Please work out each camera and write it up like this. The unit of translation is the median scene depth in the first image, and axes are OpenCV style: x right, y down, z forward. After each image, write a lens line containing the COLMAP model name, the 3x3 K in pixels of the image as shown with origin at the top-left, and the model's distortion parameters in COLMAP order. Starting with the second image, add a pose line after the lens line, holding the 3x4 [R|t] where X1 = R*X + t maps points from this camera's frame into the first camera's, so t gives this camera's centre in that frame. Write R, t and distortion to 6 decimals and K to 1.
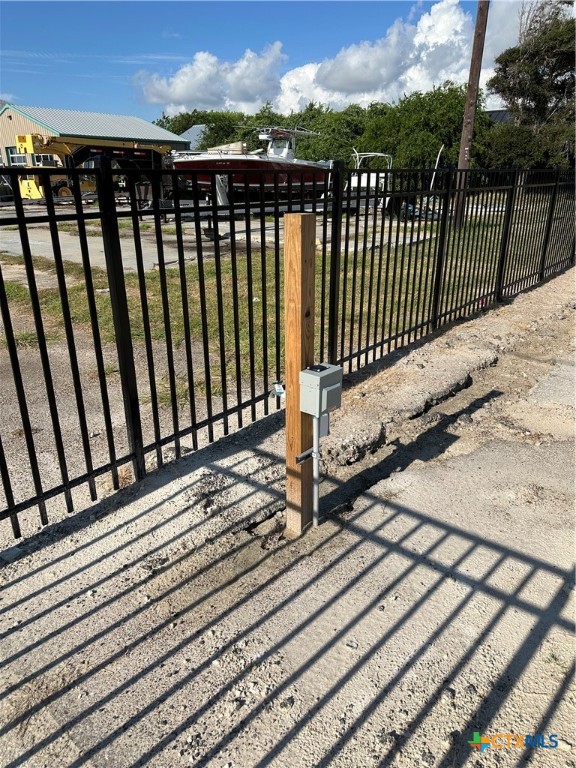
lens RADIAL K [[546.1, 0, 281.6], [0, 546.1, 385.7], [0, 0, 1]] dist [0.145050, -0.227767]
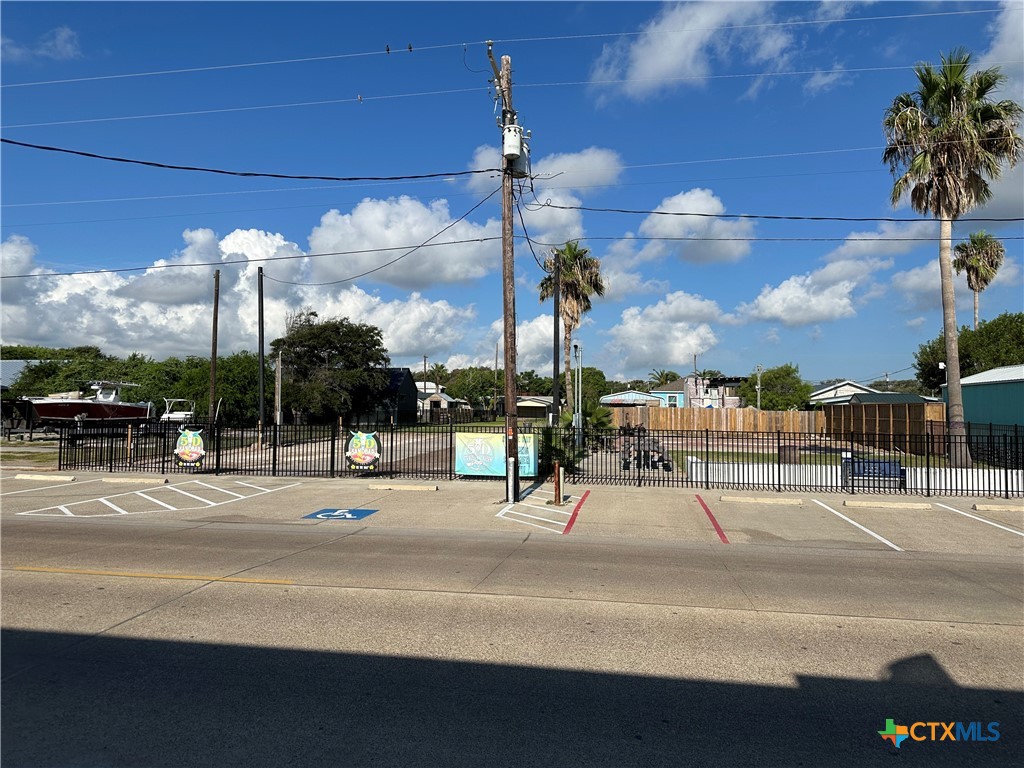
lens RADIAL K [[728.1, 0, 512.0], [0, 728.1, 384.0], [0, 0, 1]] dist [0.145050, -0.227767]
pose [[0.868976, 0.024522, 0.494247, -0.046612], [0.164959, 0.927291, -0.336036, 0.347429], [-0.466551, 0.373537, 0.801748, -0.990824]]
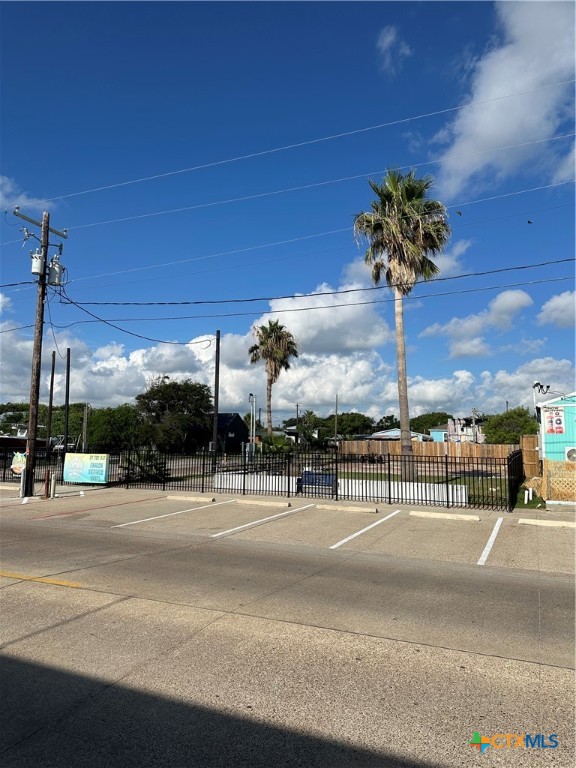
lens RADIAL K [[546.1, 0, 281.6], [0, 546.1, 385.7], [0, 0, 1]] dist [0.145050, -0.227767]
pose [[0.967309, 0.038909, 0.250598, 0.428696], [0.077088, 0.896287, -0.436722, 0.449463], [-0.241600, 0.441764, 0.863988, -1.234970]]
